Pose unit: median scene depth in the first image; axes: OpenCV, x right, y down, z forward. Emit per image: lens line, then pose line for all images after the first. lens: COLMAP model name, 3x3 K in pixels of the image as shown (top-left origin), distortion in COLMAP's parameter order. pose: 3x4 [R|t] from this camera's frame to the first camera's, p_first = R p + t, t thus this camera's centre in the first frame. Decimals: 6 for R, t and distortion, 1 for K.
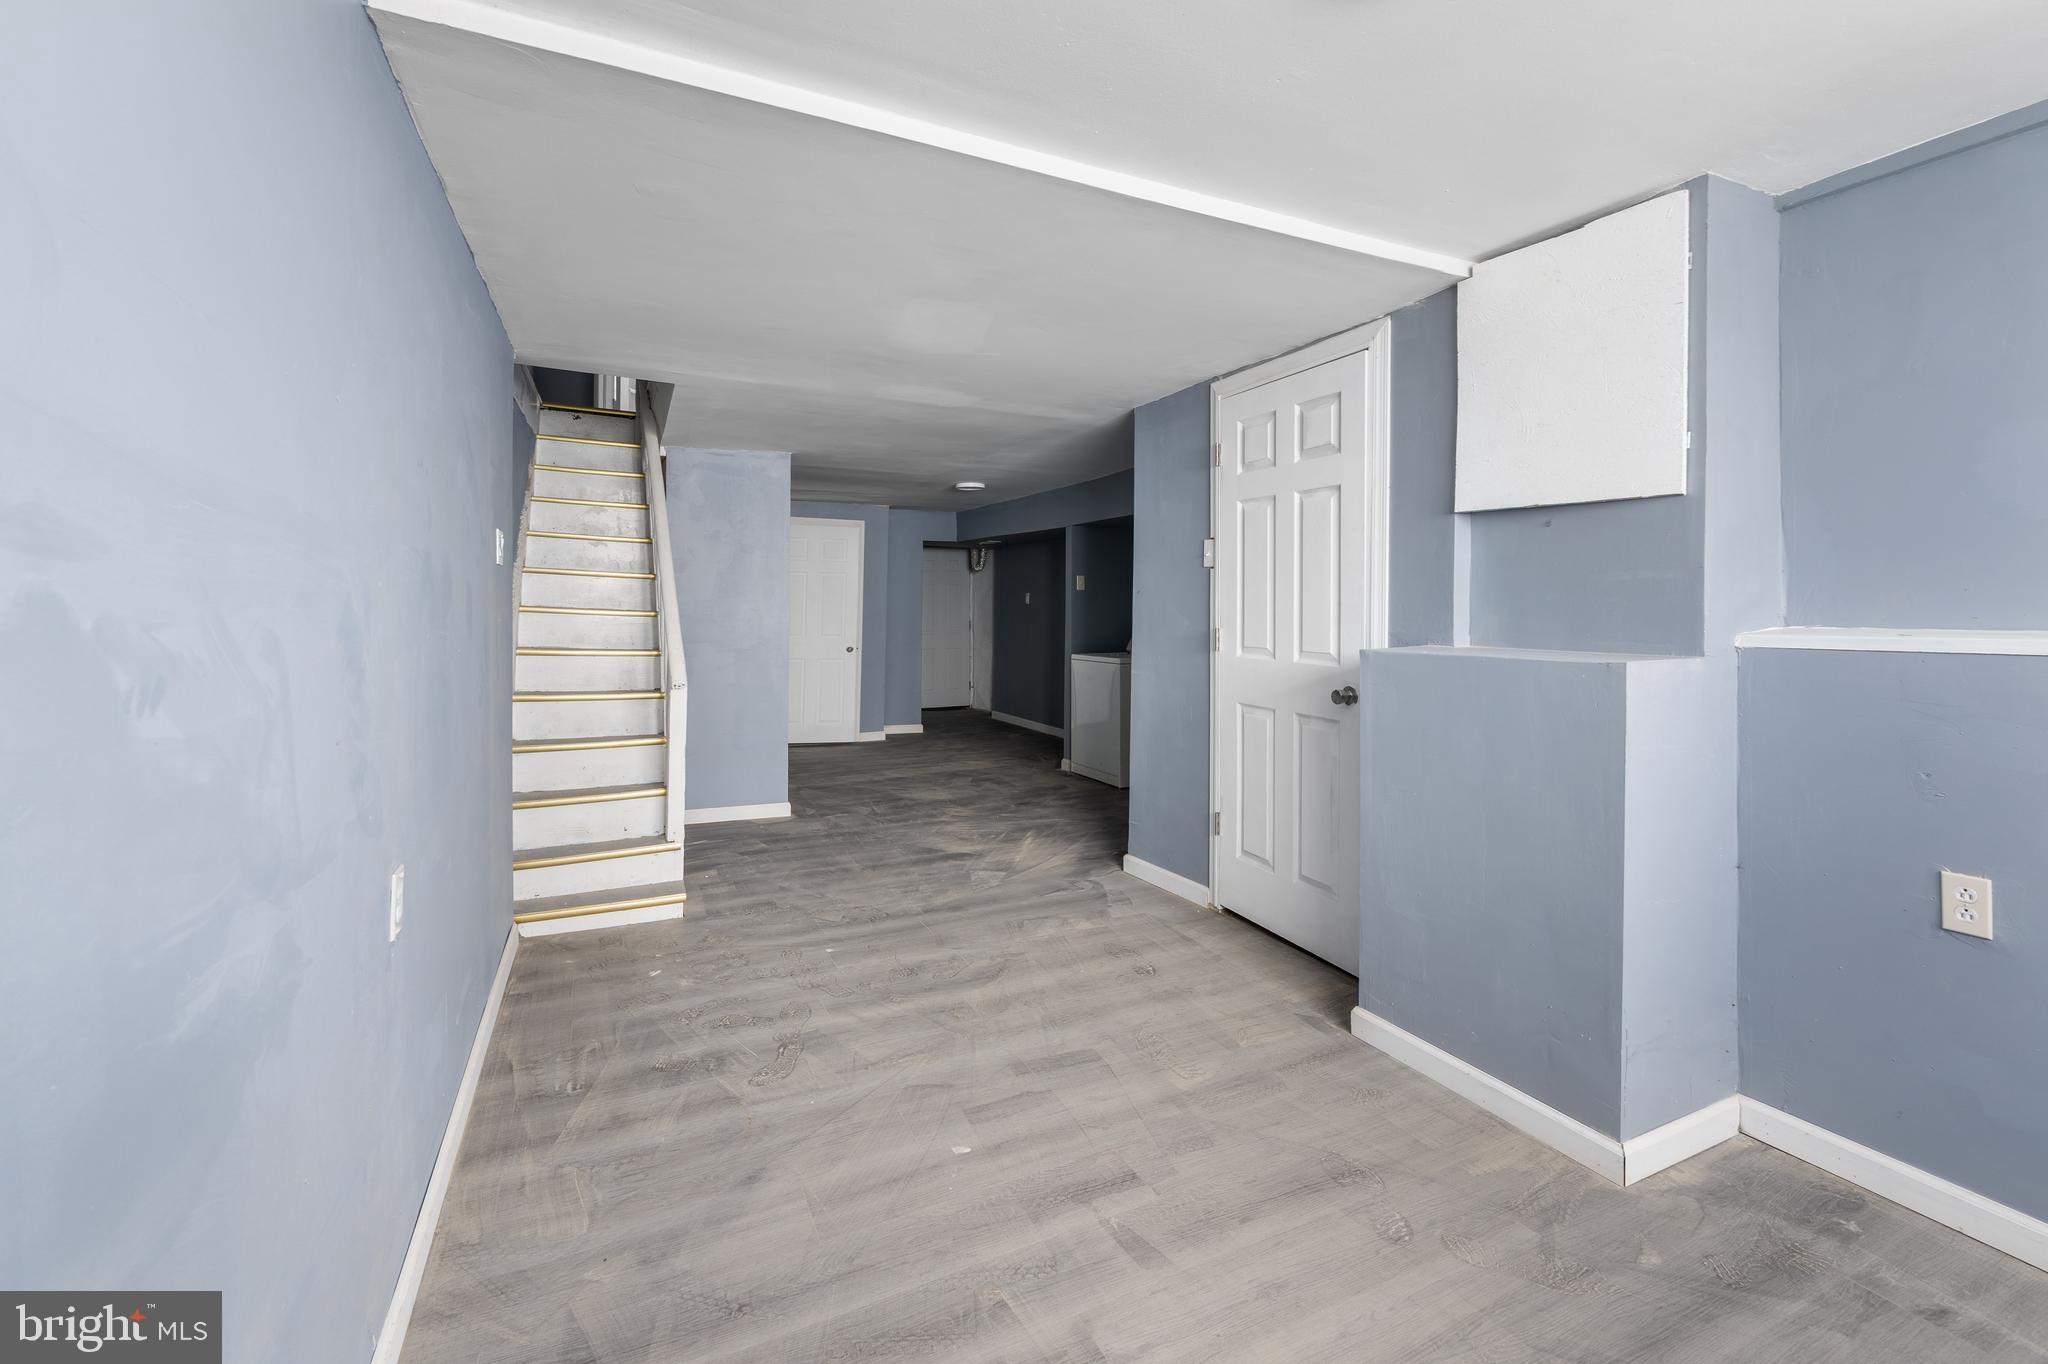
lens RADIAL K [[841.5, 0, 1024.0], [0, 841.5, 669.9], [0, 0, 1]] dist [0.000118, -0.000337]
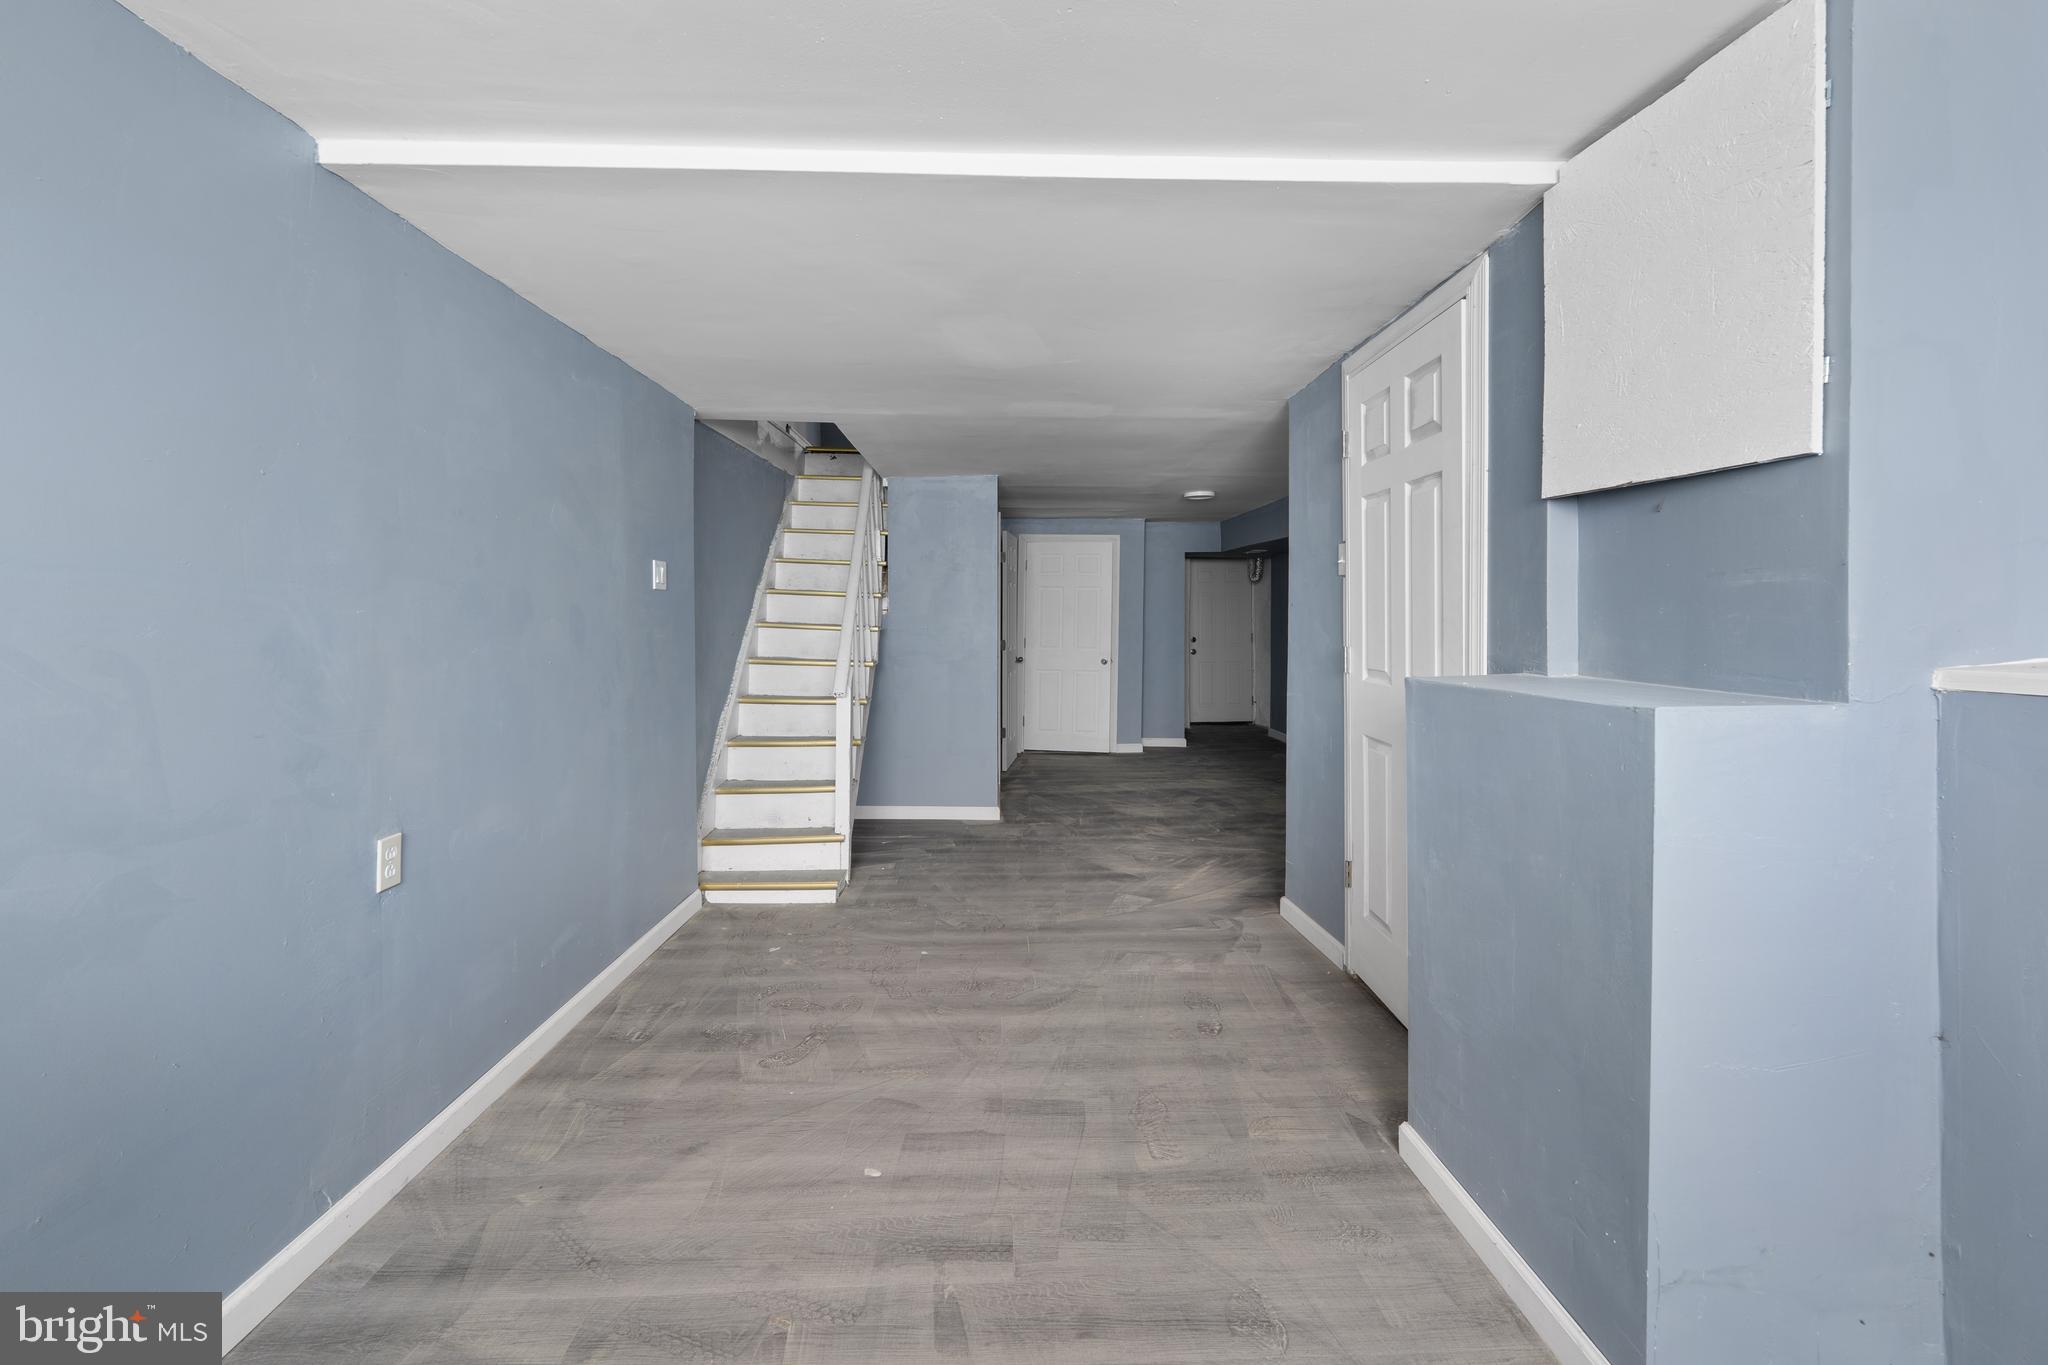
lens RADIAL K [[831.8, 0, 1025.0], [0, 831.8, 680.6], [0, 0, 1]] dist [0.000094, -0.000557]
pose [[0.920635, 0.024014, -0.389685, 0.301057], [-0.023866, 0.999702, 0.005223, -0.013494], [0.389694, 0.004492, 0.920934, 0.105769]]
